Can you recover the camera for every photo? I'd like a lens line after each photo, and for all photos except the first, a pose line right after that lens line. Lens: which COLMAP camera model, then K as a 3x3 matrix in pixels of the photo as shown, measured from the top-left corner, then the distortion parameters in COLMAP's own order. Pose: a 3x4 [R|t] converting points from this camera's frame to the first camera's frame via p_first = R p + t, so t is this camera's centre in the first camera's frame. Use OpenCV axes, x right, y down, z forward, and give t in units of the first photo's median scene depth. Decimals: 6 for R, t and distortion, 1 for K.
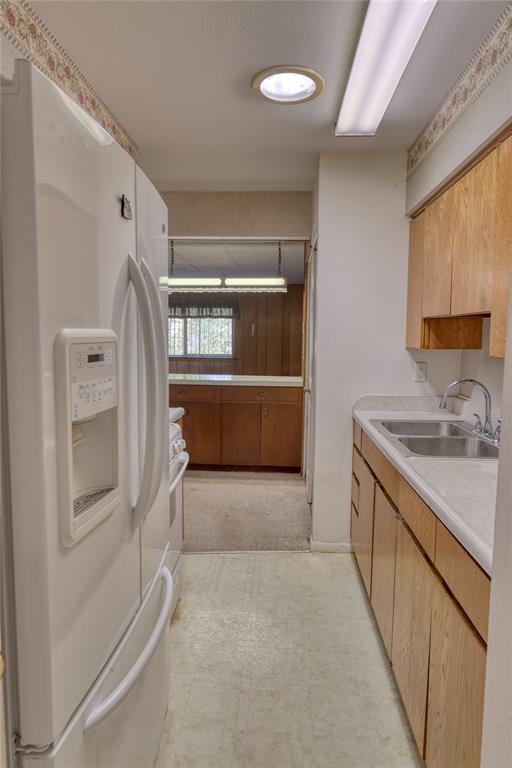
lens RADIAL K [[492.5, 0, 254.2], [0, 492.5, 381.6], [0, 0, 1]] dist [0.016011, -0.011214]
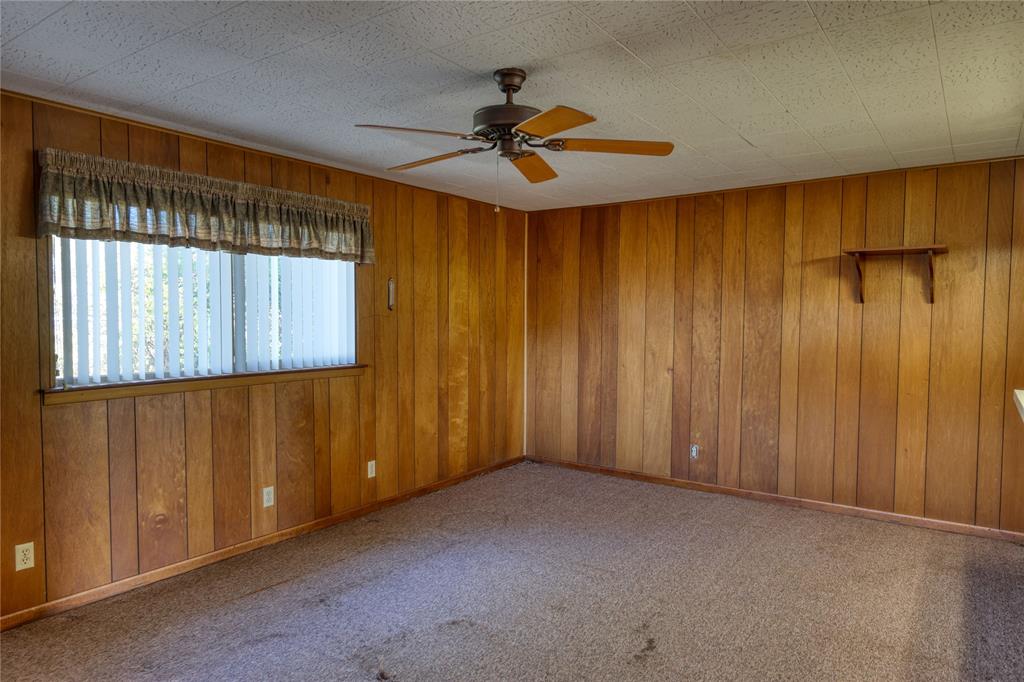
lens RADIAL K [[656.7, 0, 510.4], [0, 656.7, 342.1], [0, 0, 1]] dist [0.016011, -0.011214]
pose [[0.522447, -0.048138, 0.851312, -0.416074], [0.077079, 0.996984, 0.009072, -0.061755], [-0.849181, 0.060879, 0.524581, 0.638512]]
